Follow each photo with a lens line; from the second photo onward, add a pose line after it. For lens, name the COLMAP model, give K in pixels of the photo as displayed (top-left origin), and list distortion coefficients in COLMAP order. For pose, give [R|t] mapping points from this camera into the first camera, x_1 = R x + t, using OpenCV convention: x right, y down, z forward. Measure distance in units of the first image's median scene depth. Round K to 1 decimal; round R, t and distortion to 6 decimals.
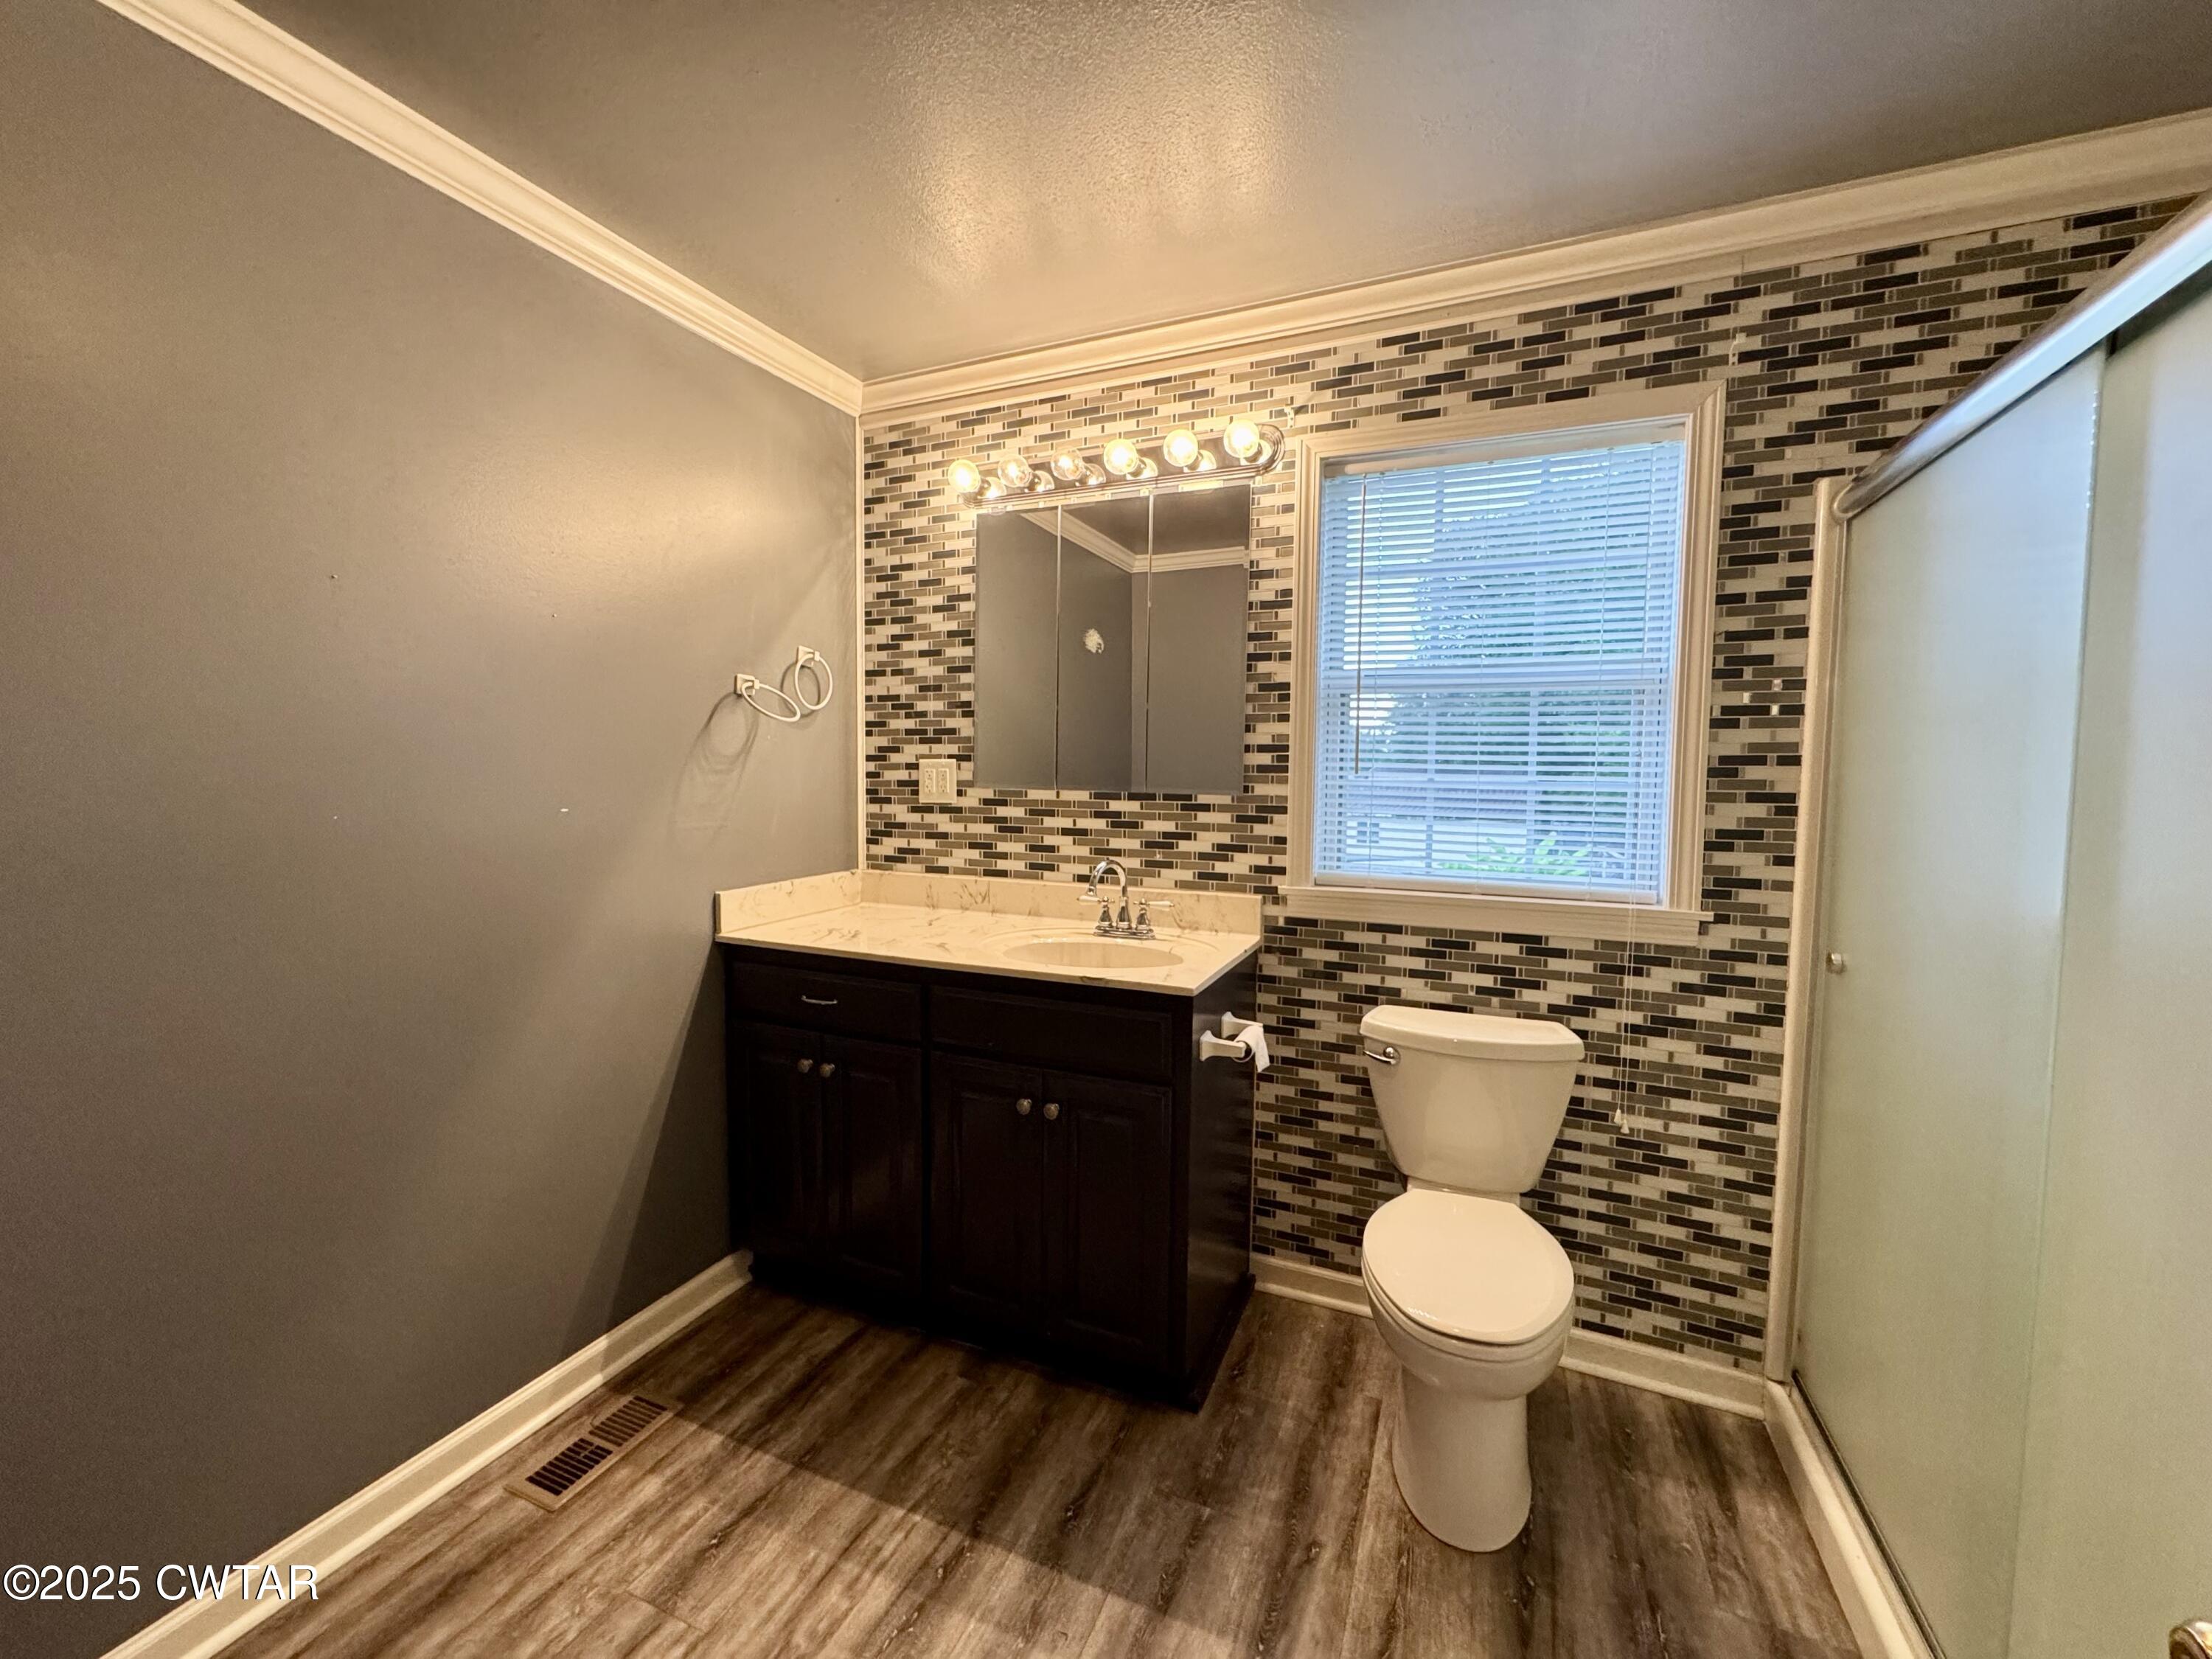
lens RADIAL K [[885.3, 0, 1105.9], [0, 885.3, 821.3], [0, 0, 1]] dist [-0.001202, -0.000176]
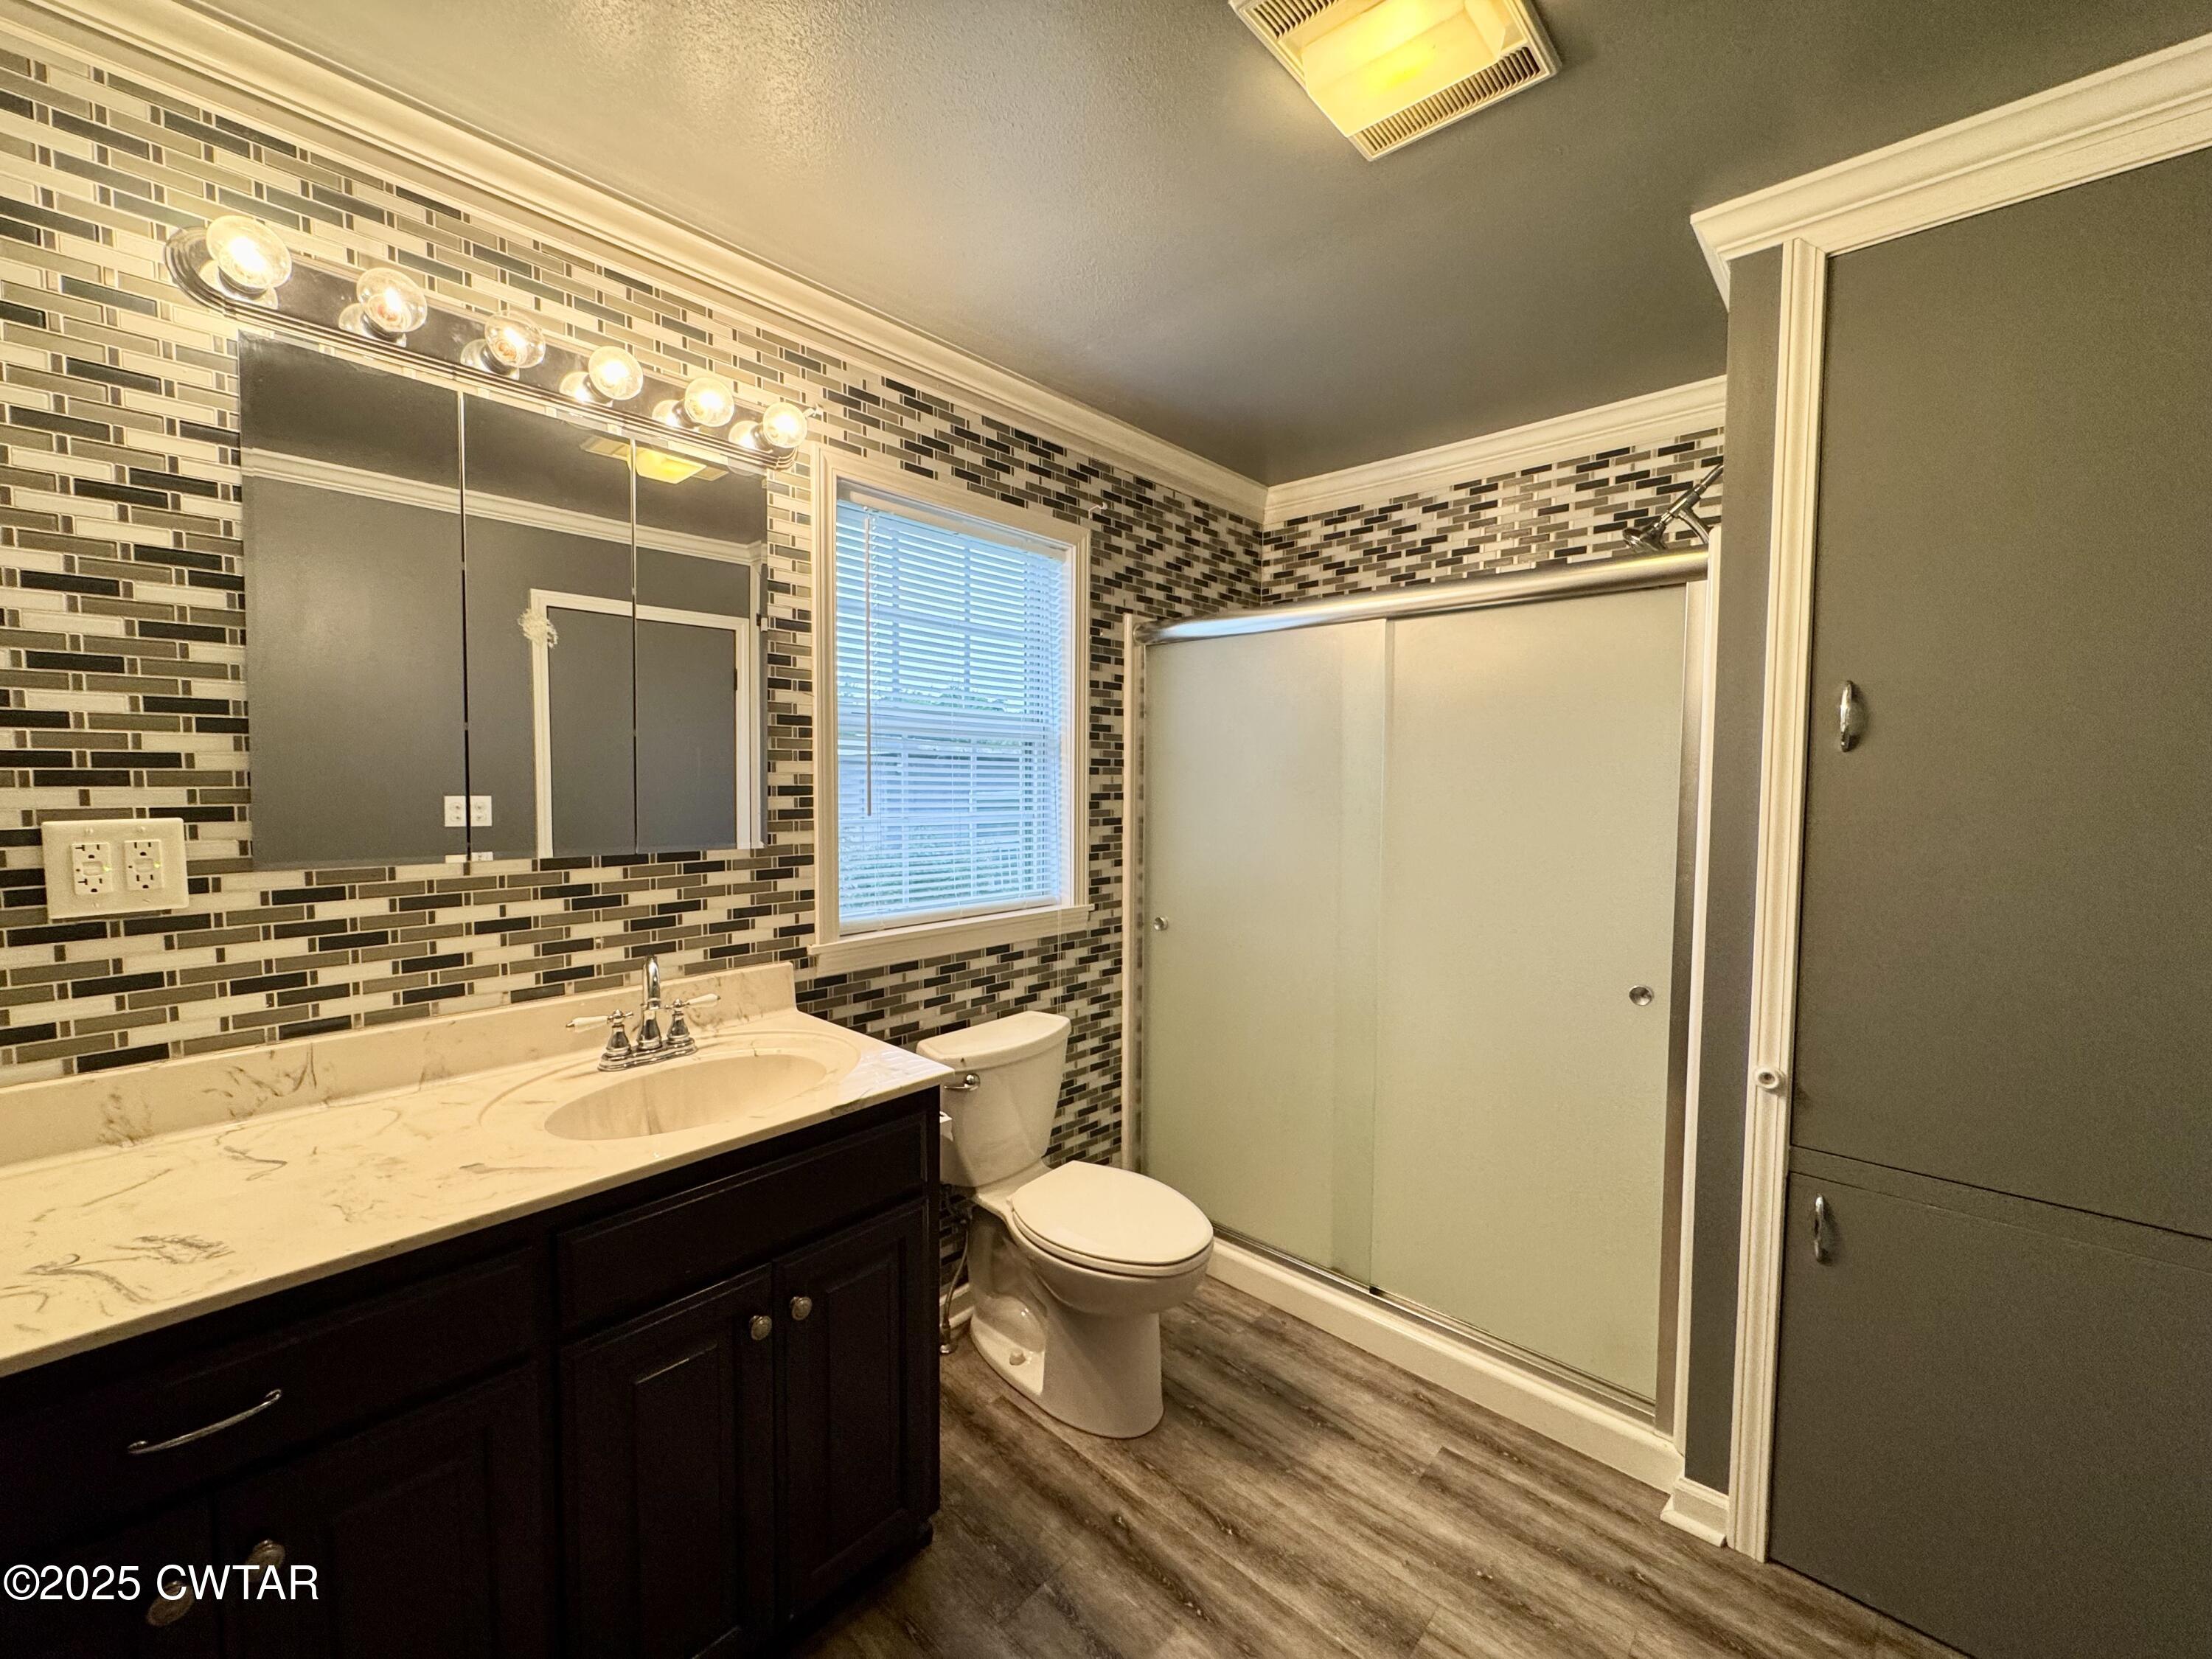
lens RADIAL K [[885.3, 0, 1105.9], [0, 885.3, 821.3], [0, 0, 1]] dist [-0.001202, -0.000176]
pose [[0.325046, -0.056936, 0.943983, -0.538960], [0.048673, 0.997870, 0.043427, -0.075686], [-0.944445, 0.031831, 0.327125, 0.431571]]
